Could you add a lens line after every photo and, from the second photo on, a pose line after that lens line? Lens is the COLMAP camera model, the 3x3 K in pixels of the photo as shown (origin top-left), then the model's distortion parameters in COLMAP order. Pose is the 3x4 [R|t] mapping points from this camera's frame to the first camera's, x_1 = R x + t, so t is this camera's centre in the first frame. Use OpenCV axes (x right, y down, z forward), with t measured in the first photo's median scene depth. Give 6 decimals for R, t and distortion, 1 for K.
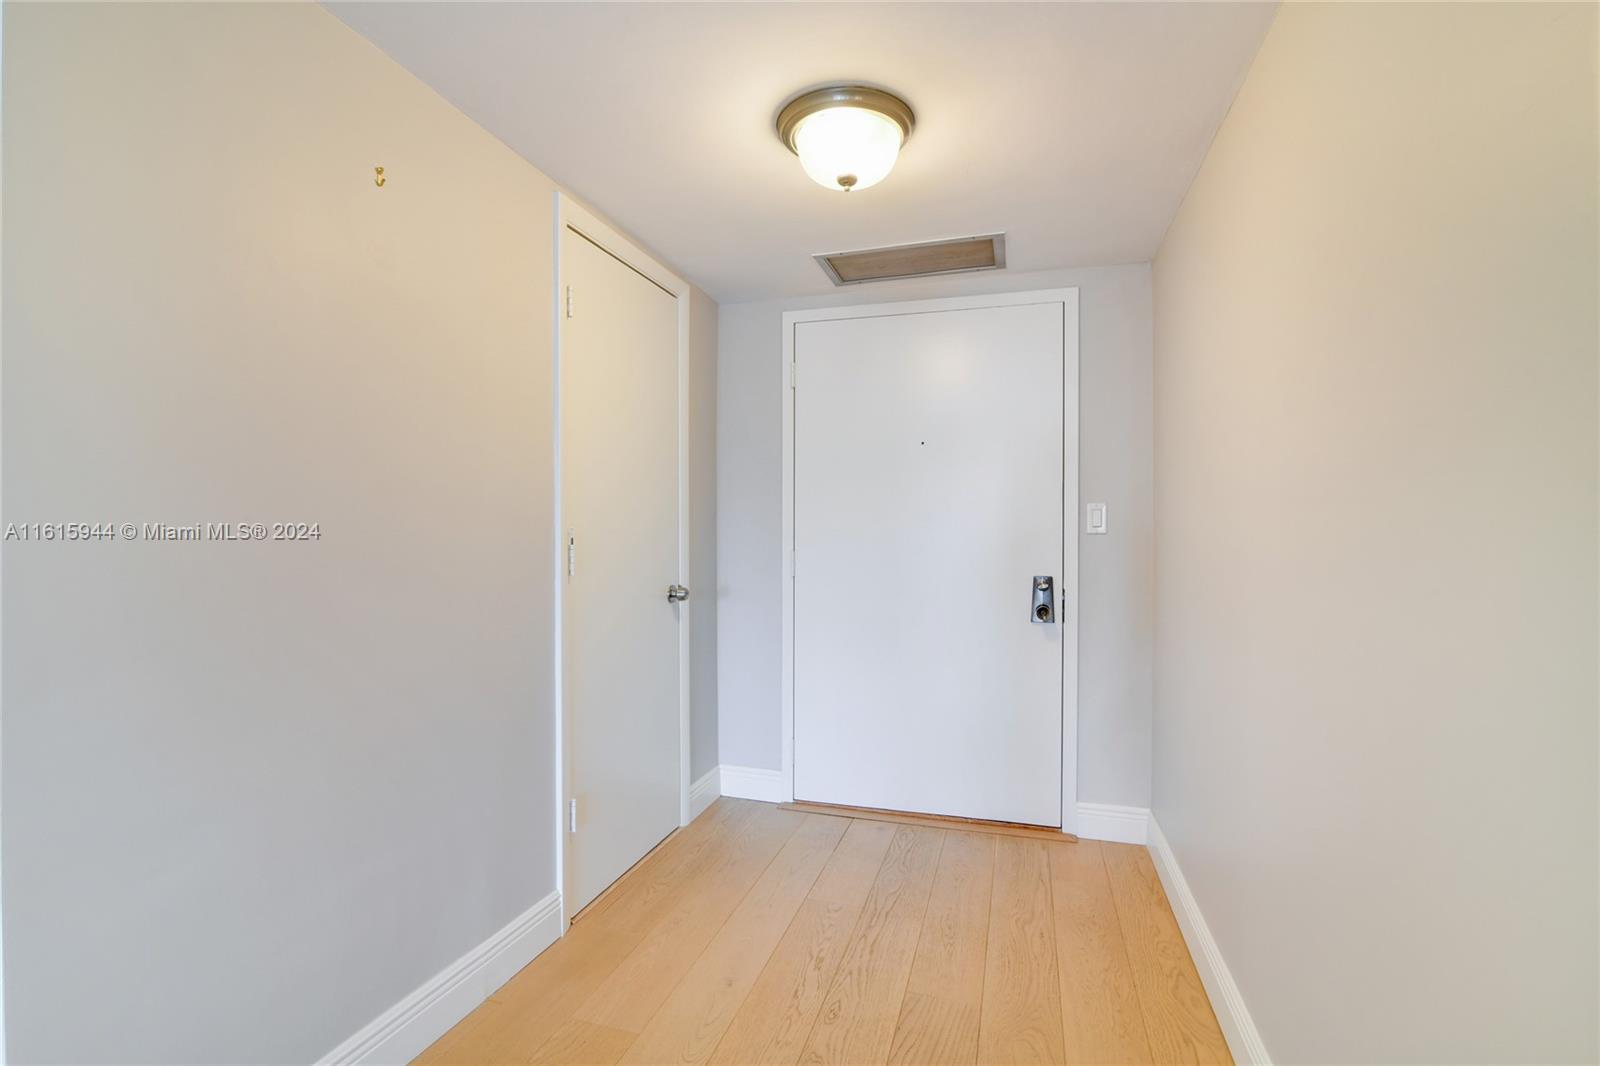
lens RADIAL K [[736.0, 0, 800.0], [0, 736.0, 533.0], [0, 0, 1]] dist [-0.000495, -0.000144]
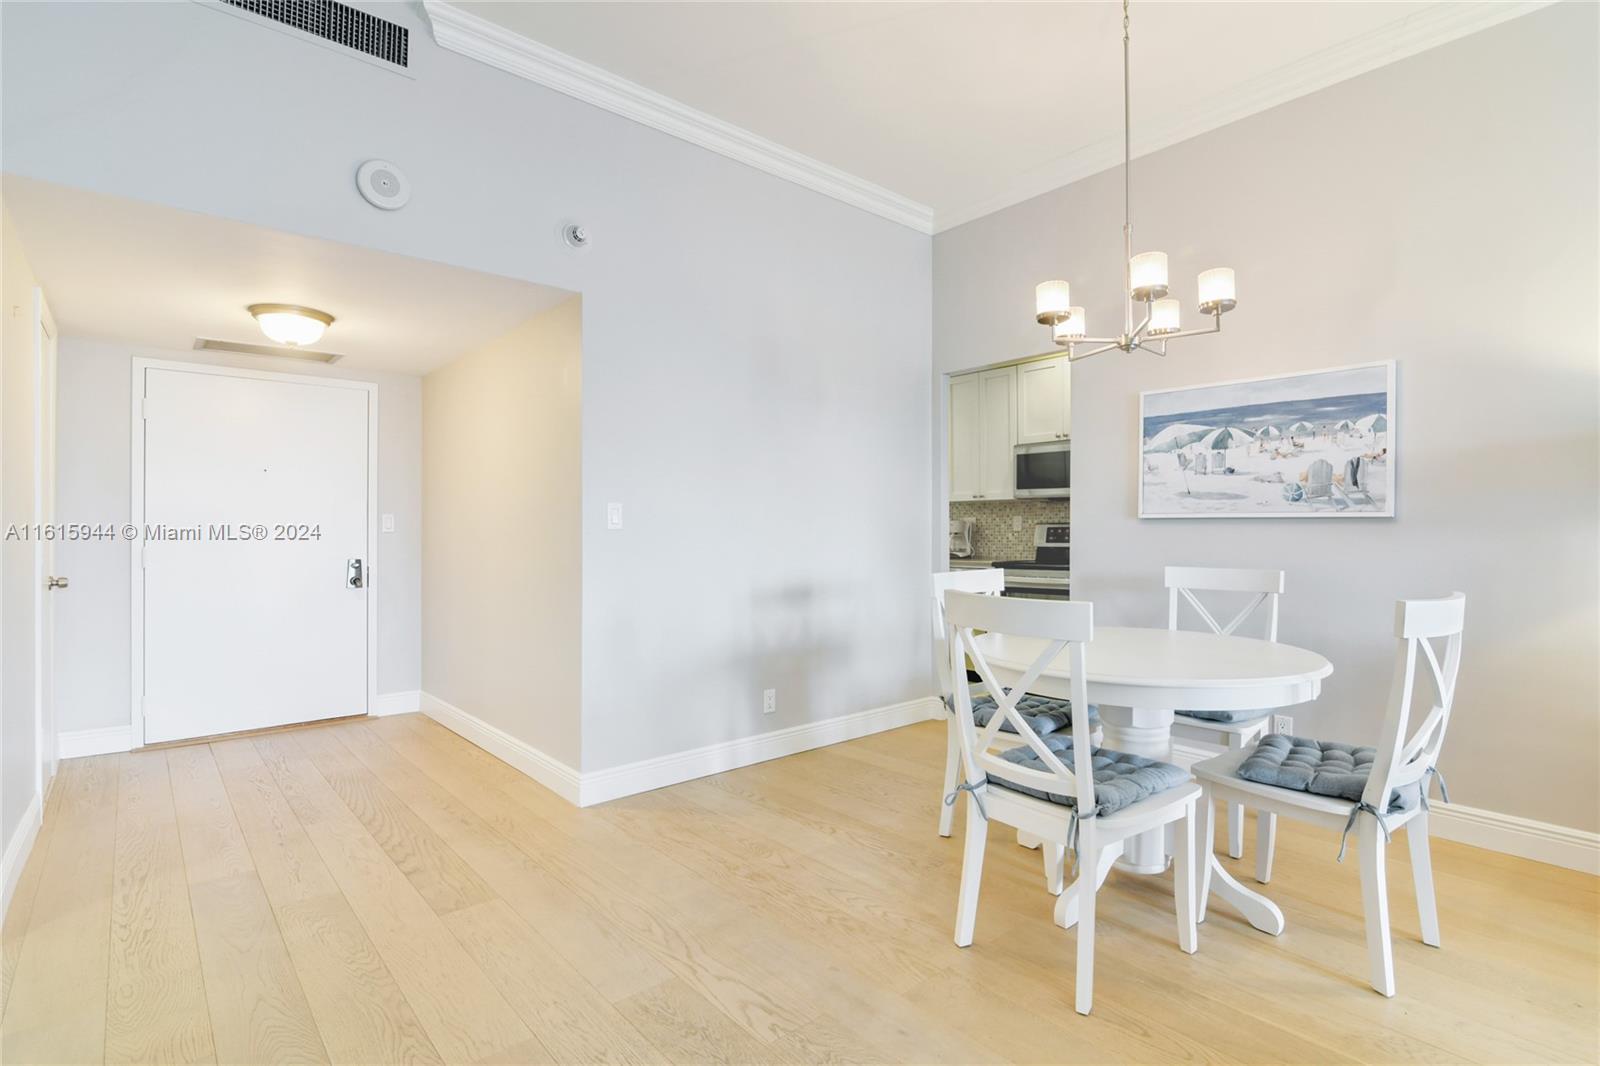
lens RADIAL K [[778.2, 0, 813.2], [0, 778.2, 530.5], [0, 0, 1]] dist [-0.018097, -0.000111]
pose [[0.528168, -0.002383, 0.849137, -0.572078], [0.002585, 0.999996, 0.001199, -0.003110], [-0.849136, 0.001562, 0.528172, -0.736943]]
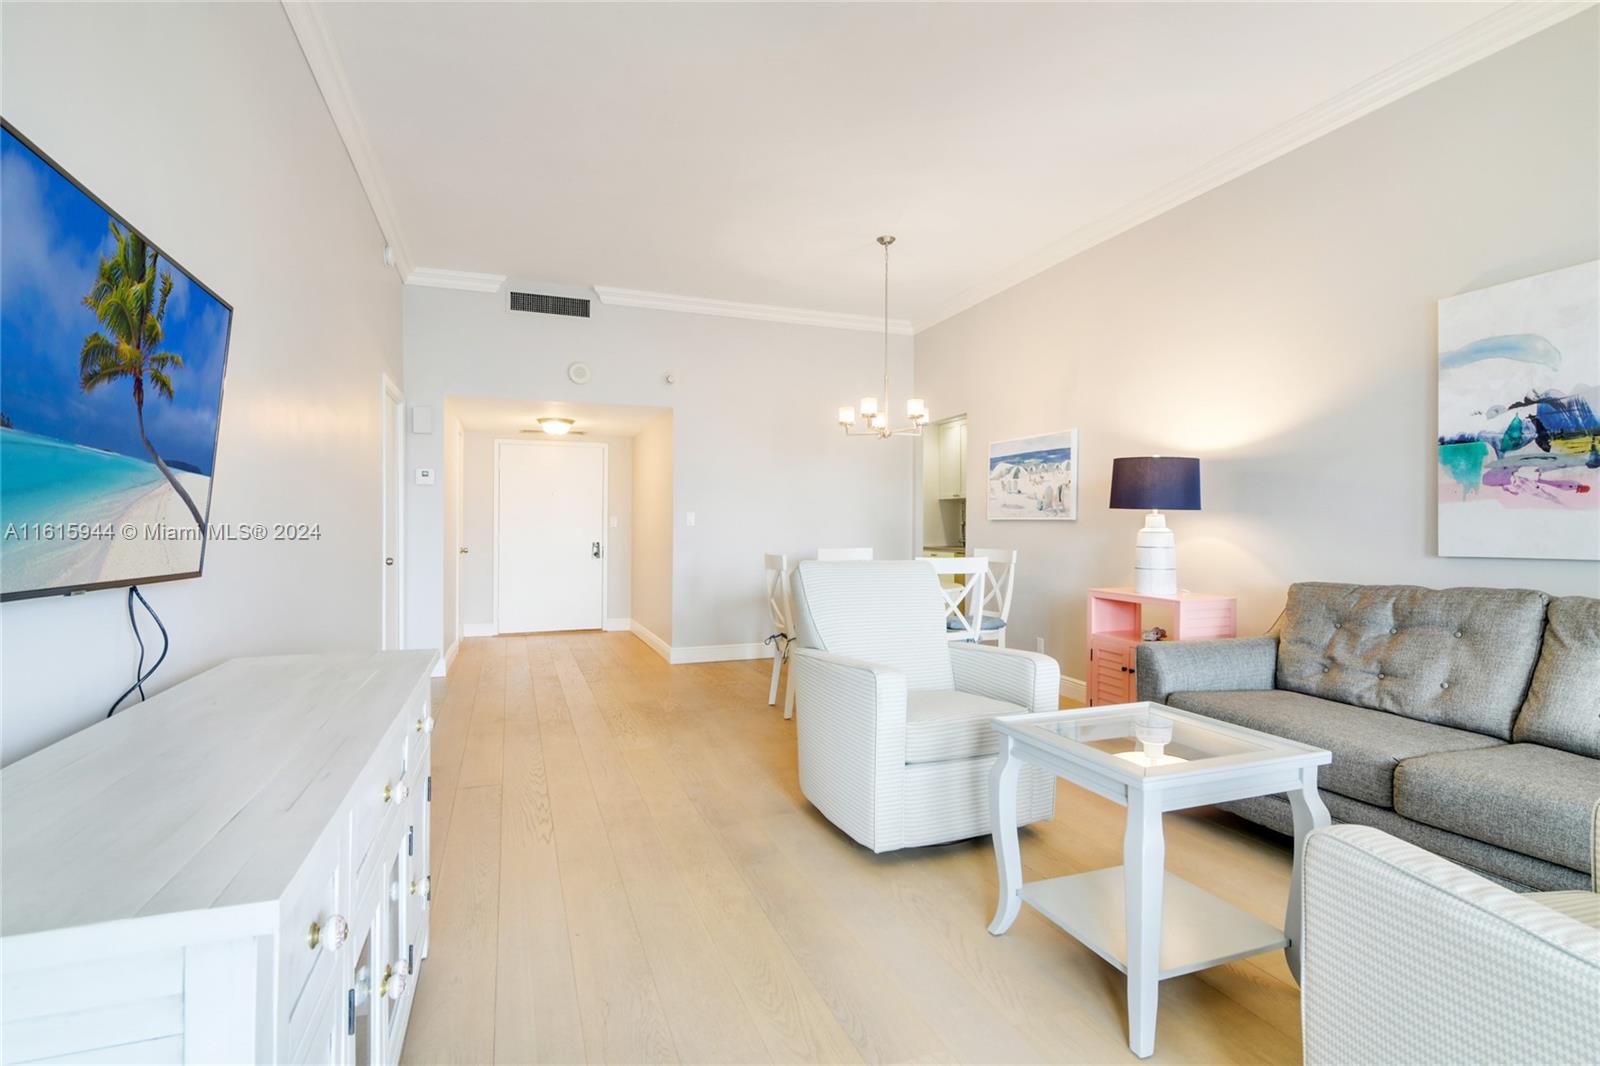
lens RADIAL K [[778.2, 0, 813.2], [0, 778.2, 530.5], [0, 0, 1]] dist [-0.018097, -0.000111]
pose [[0.789985, -0.001341, 0.613125, -0.864158], [-0.001290, 0.999992, 0.003850, 0.000249], [-0.613125, -0.003833, 0.789977, -1.926222]]
